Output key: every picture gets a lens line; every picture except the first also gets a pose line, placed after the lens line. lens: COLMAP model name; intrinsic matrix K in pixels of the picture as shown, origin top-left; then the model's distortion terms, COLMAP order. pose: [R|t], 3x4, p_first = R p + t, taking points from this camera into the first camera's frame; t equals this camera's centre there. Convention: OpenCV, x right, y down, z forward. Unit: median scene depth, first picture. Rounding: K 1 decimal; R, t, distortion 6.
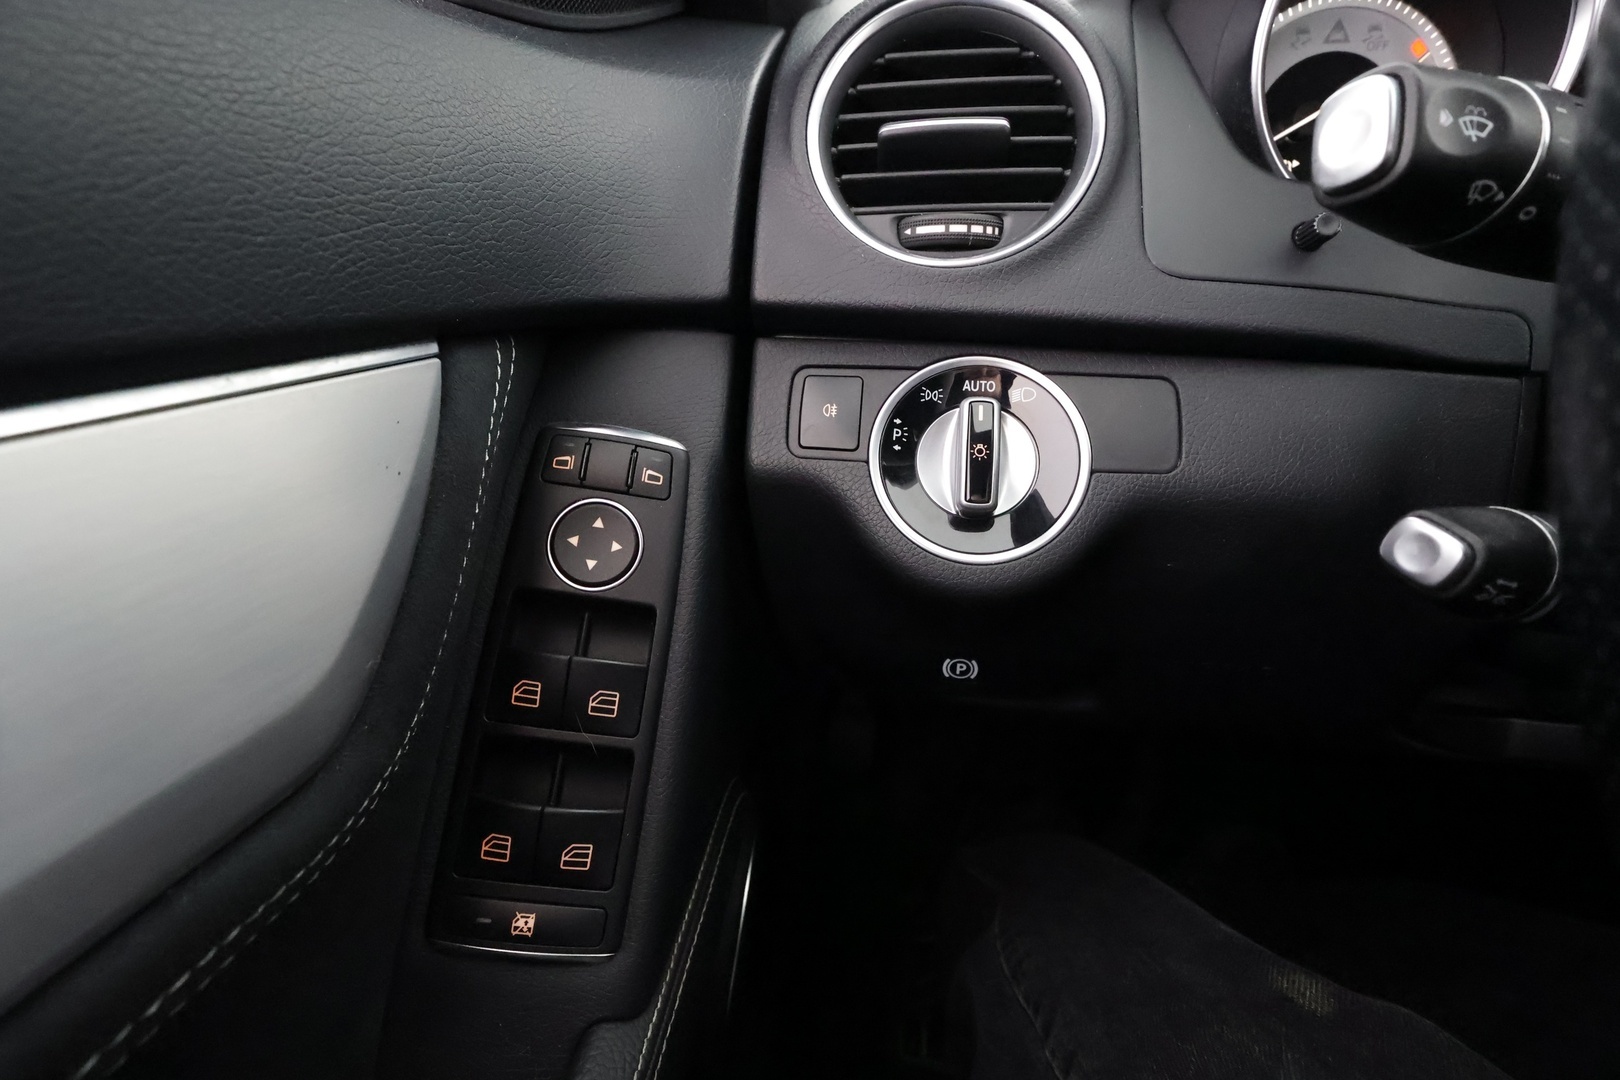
lens RADIAL K [[741.4, 0, 810.0], [0, 741.4, 540.0], [0, 0, 1]] dist [-0.014913, -0.000026]
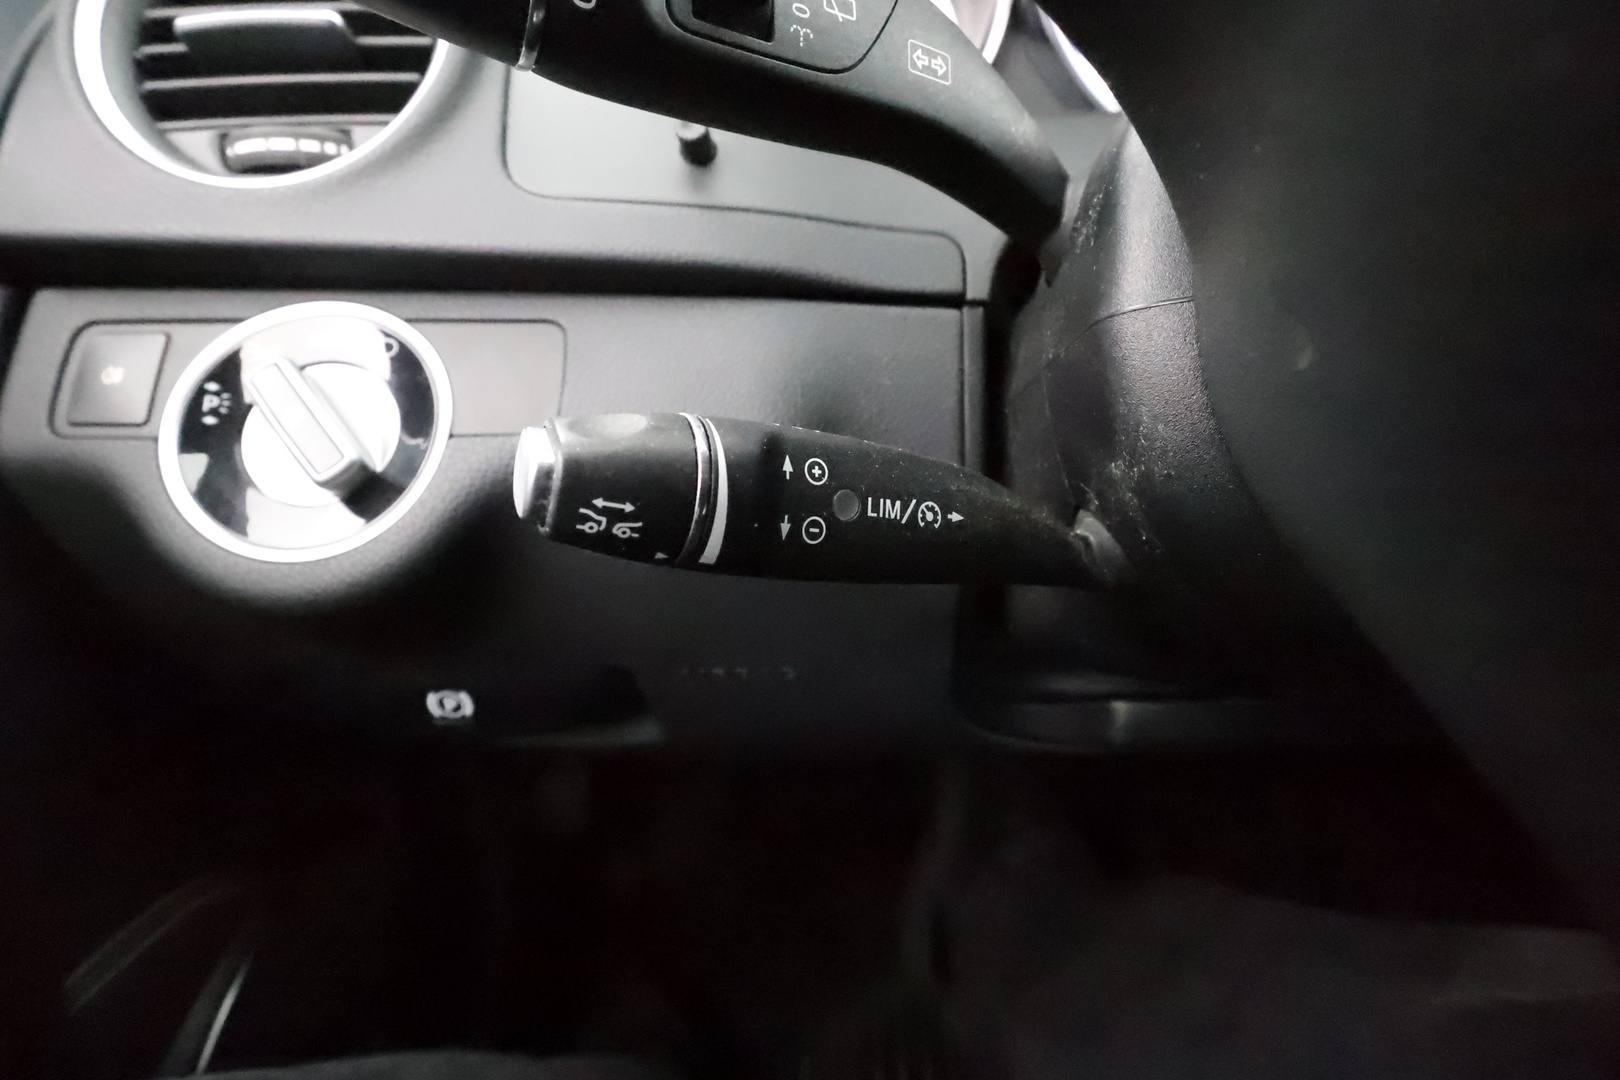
lens RADIAL K [[755.6, 0, 810.0], [0, 755.6, 540.0], [0, 0, 1]] dist [0.000116, 0.000068]
pose [[0.984997, -0.063047, 0.160643, 0.594167], [0.072554, 0.995901, -0.054010, 0.085830], [-0.156580, 0.064855, 0.985534, 0.139776]]
